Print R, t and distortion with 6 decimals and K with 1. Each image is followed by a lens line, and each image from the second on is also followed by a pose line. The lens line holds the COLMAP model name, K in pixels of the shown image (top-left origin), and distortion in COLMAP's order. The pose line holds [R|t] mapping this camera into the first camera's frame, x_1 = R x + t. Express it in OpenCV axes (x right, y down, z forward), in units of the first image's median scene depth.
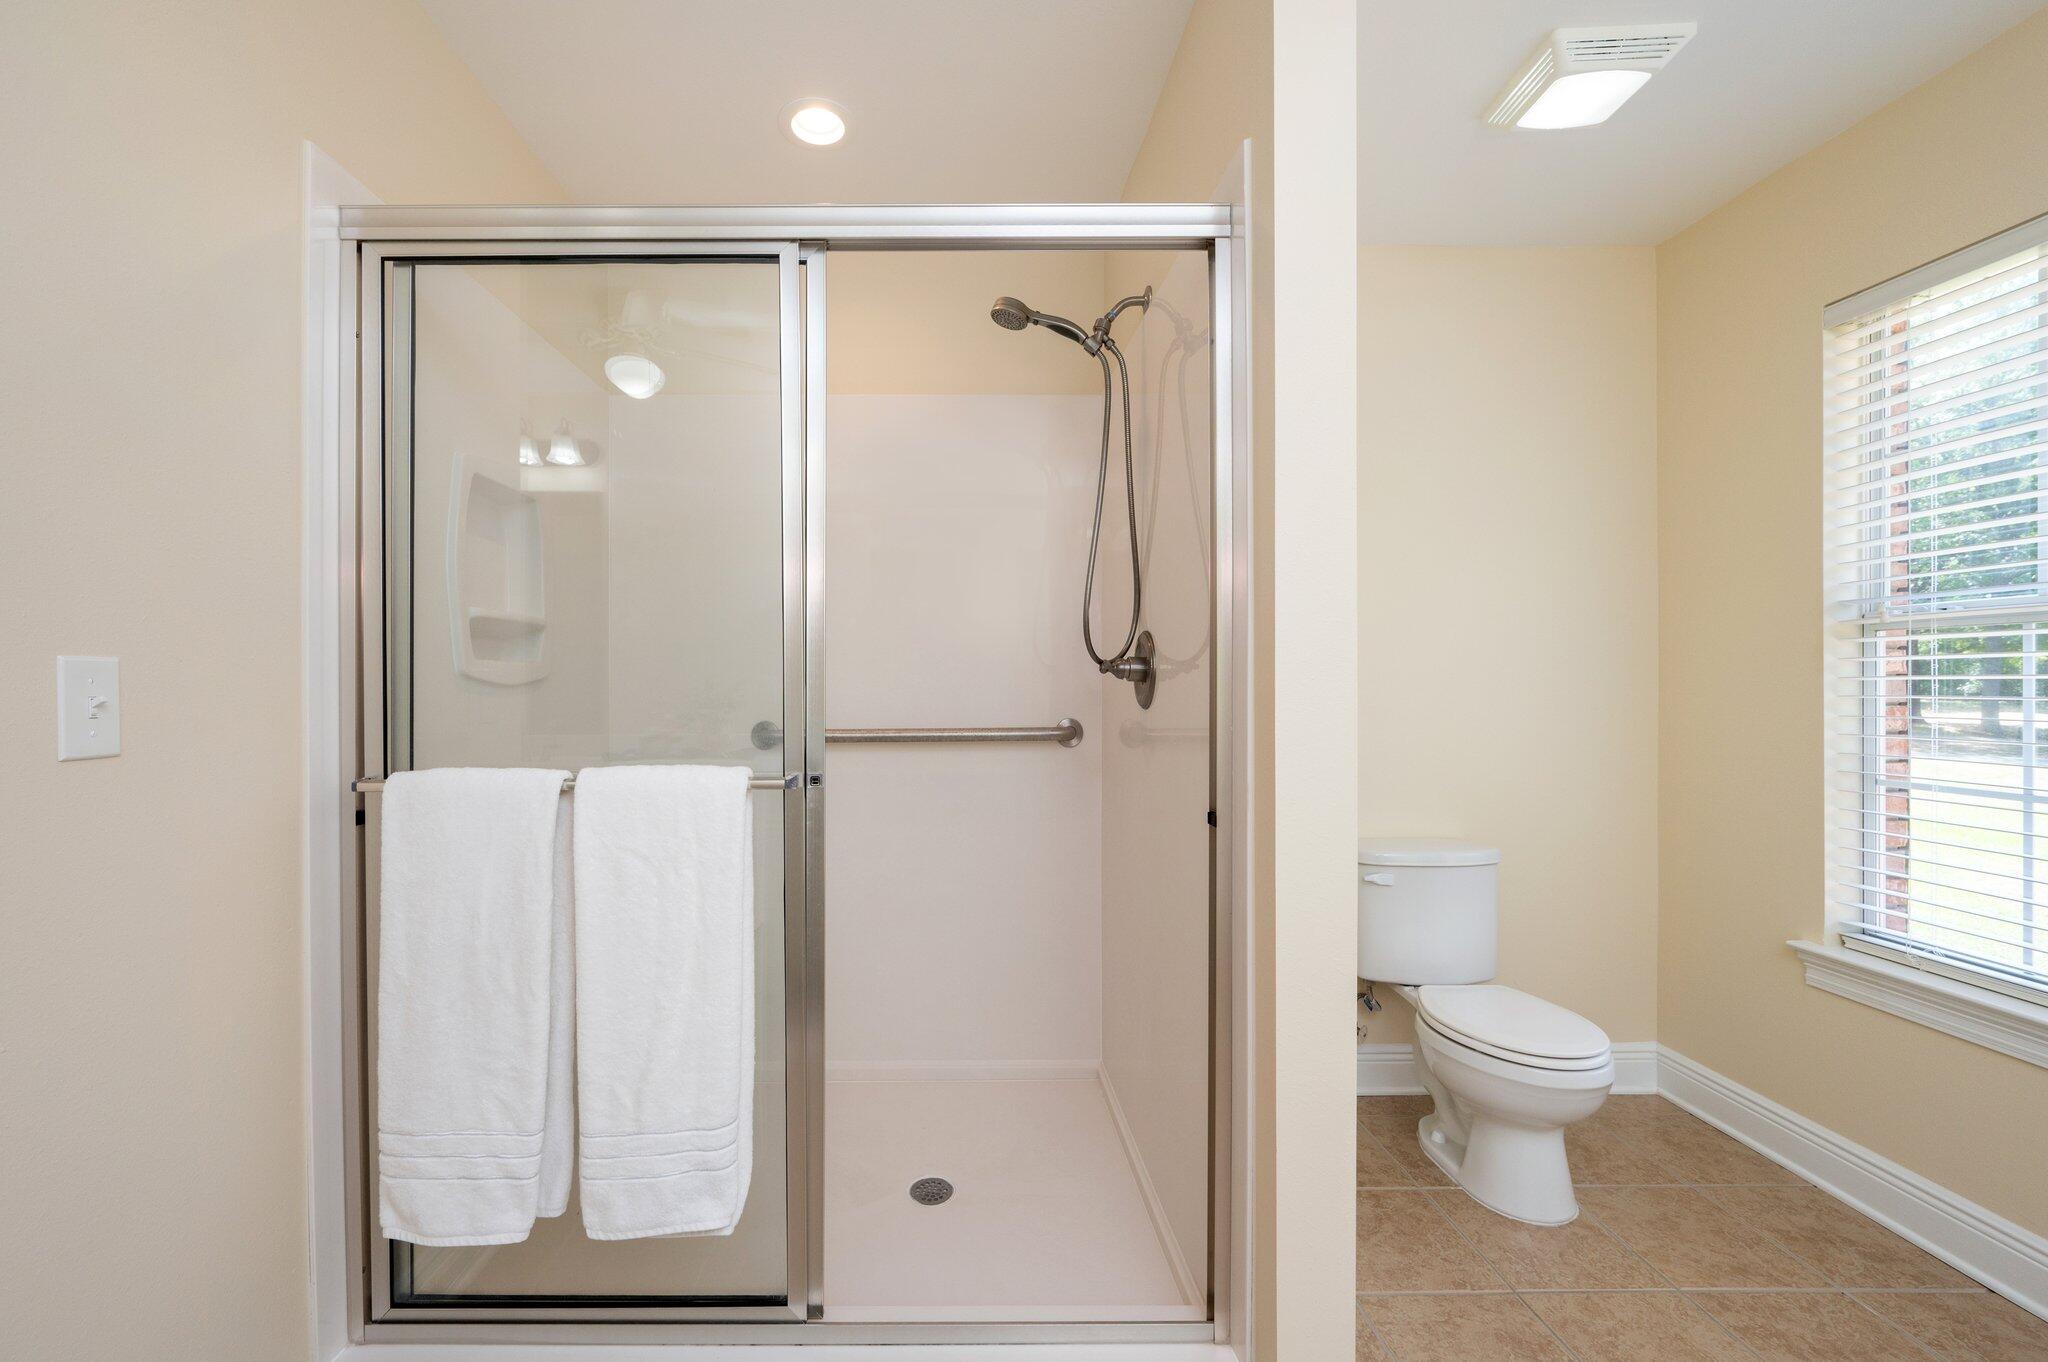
lens RADIAL K [[800.2, 0, 1044.0], [0, 800.2, 672.8], [0, 0, 1]] dist [-0.001727, 0.000825]
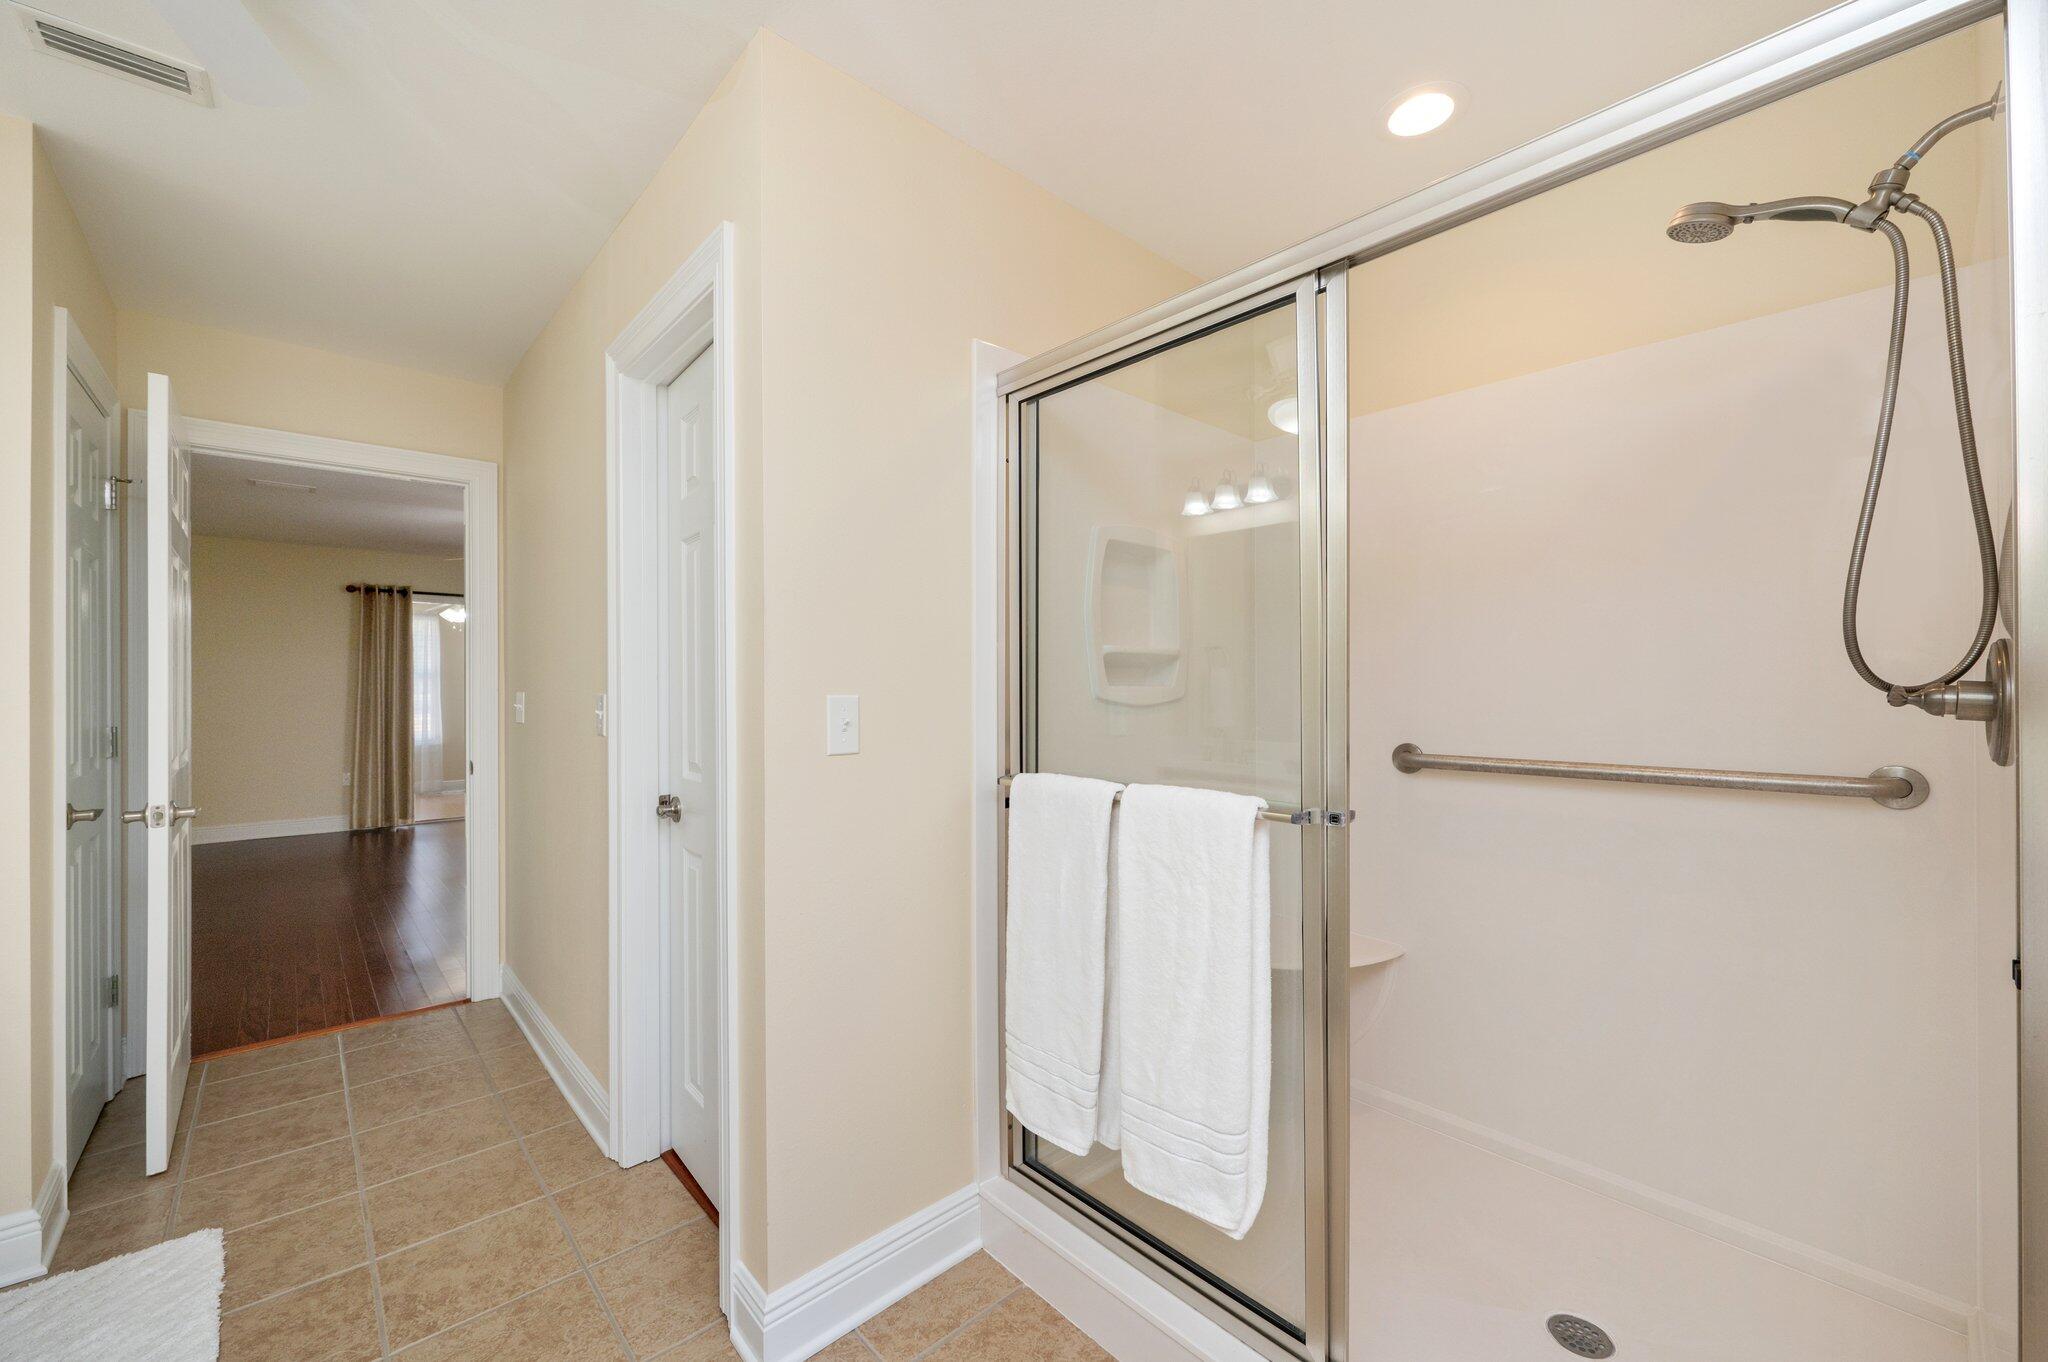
lens RADIAL K [[800.2, 0, 1036.5], [0, 800.2, 680.0], [0, 0, 1]] dist [-0.001727, 0.000825]
pose [[0.670869, 0.003762, -0.741566, 0.188075], [-0.009119, 0.999953, -0.003177, -0.026707], [0.741519, 0.008894, 0.670872, 0.080157]]
